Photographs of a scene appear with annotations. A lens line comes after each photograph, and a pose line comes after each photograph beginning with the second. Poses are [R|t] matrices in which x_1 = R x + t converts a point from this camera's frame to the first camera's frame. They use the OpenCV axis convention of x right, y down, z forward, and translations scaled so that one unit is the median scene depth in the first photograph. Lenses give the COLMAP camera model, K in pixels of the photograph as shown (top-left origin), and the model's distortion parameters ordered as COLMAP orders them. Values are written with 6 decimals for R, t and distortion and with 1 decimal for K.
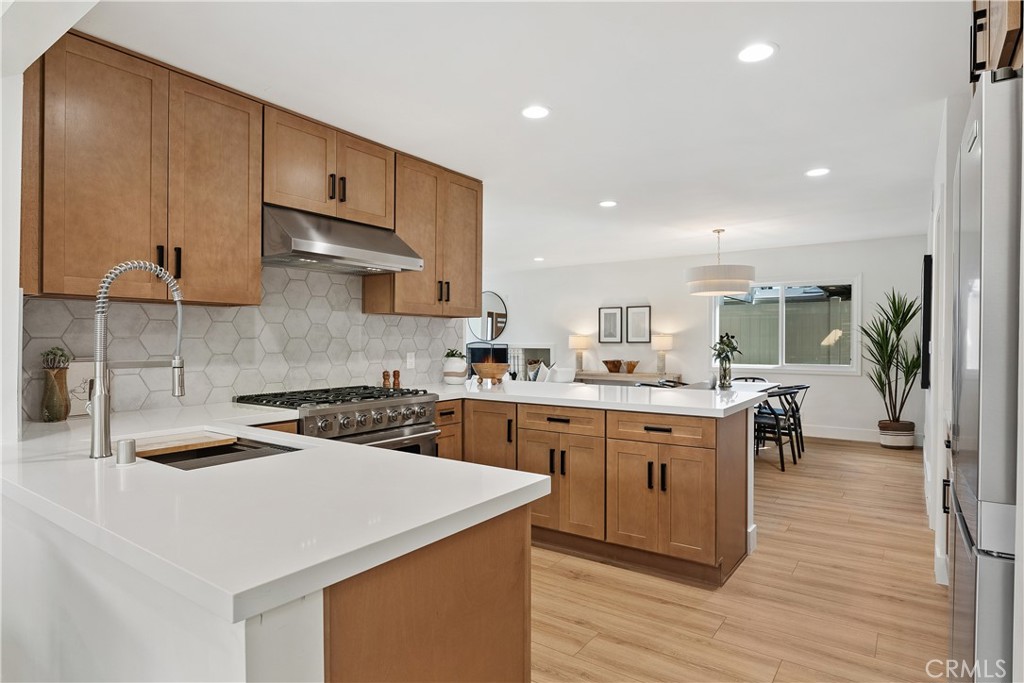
lens RADIAL K [[569.9, 0, 512.0], [0, 569.9, 341.5], [0, 0, 1]] dist [-0.001885, -0.000476]
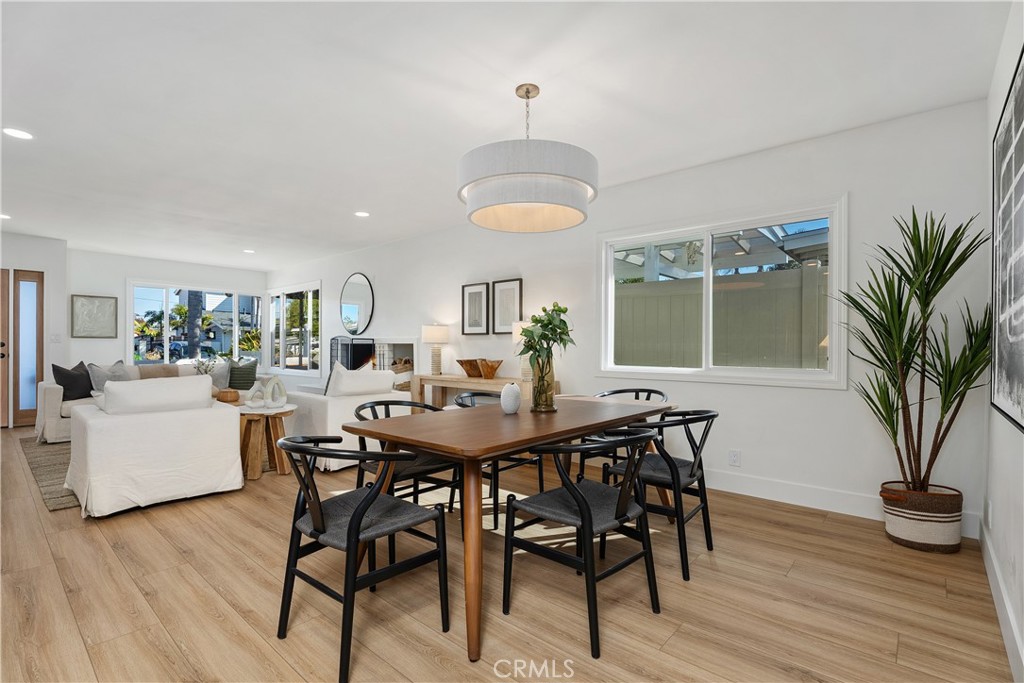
lens RADIAL K [[478.8, 0, 510.6], [0, 478.8, 345.4], [0, 0, 1]] dist [-0.010412, -0.000458]
pose [[0.994746, 0.001451, -0.102365, 0.379541], [-0.001669, 0.999997, -0.002043, 0.022882], [0.102361, 0.002203, 0.994745, 0.577851]]
